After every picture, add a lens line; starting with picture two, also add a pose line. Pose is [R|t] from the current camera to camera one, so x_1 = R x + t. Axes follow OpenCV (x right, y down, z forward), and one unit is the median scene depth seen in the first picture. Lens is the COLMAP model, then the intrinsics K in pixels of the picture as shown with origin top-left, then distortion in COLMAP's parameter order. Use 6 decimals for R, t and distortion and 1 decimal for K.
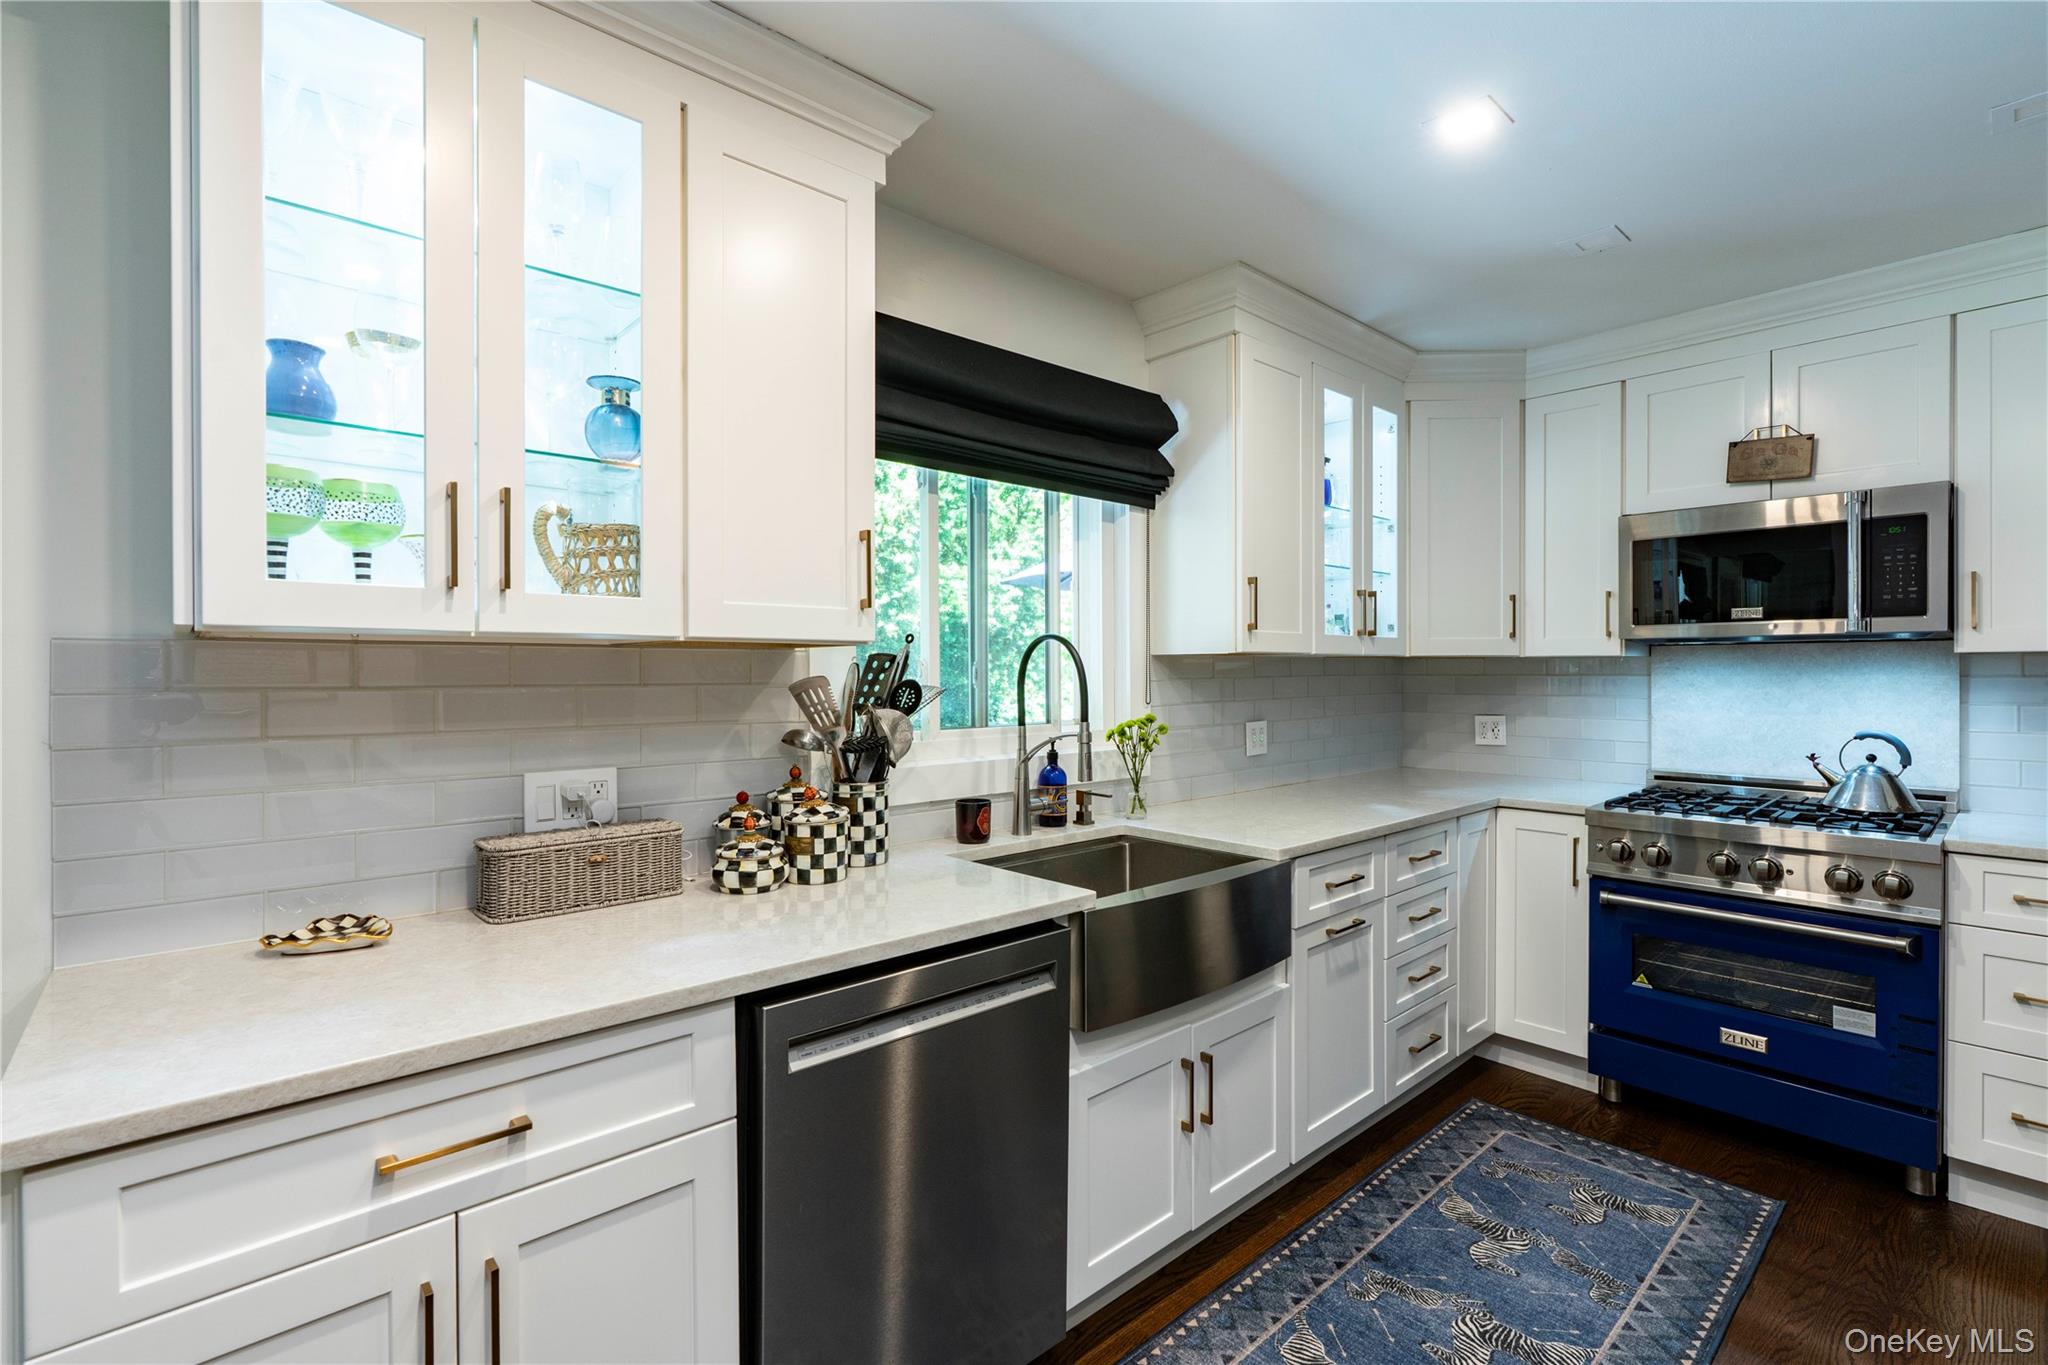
lens RADIAL K [[928.0, 0, 1026.0], [0, 928.0, 674.1], [0, 0, 1]] dist [-0.005410, 0.003190]
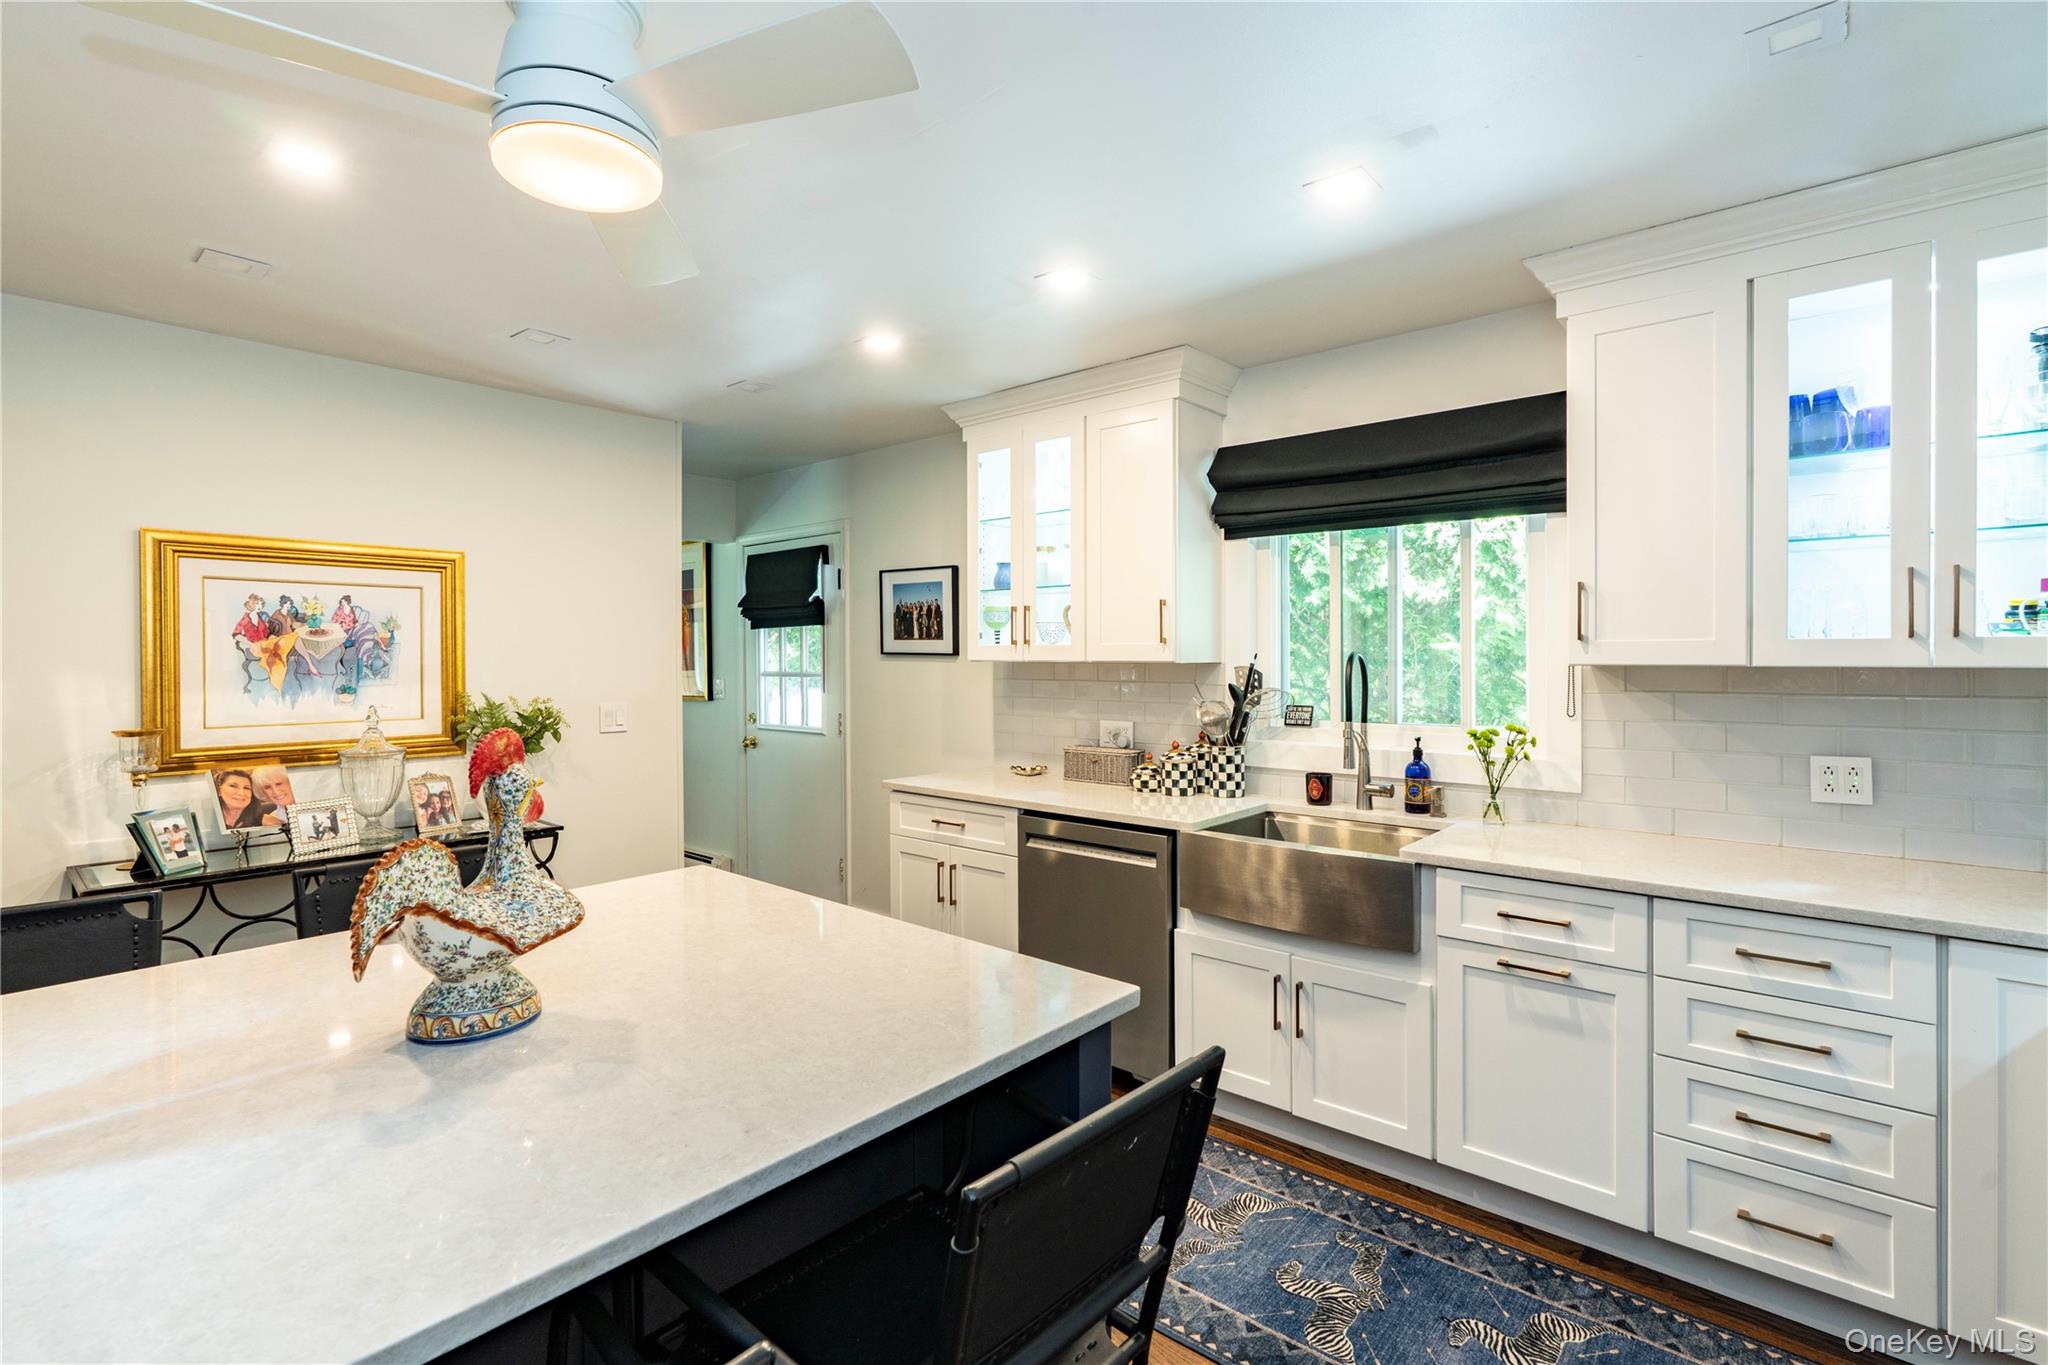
lens RADIAL K [[928.0, 0, 1018.6], [0, 928.0, 662.8], [0, 0, 1]] dist [-0.005410, 0.003190]
pose [[0.118549, 0.010561, -0.992892, 1.131880], [-0.001134, 0.999944, 0.010501, -0.035691], [0.992948, -0.000119, 0.118555, 0.372469]]
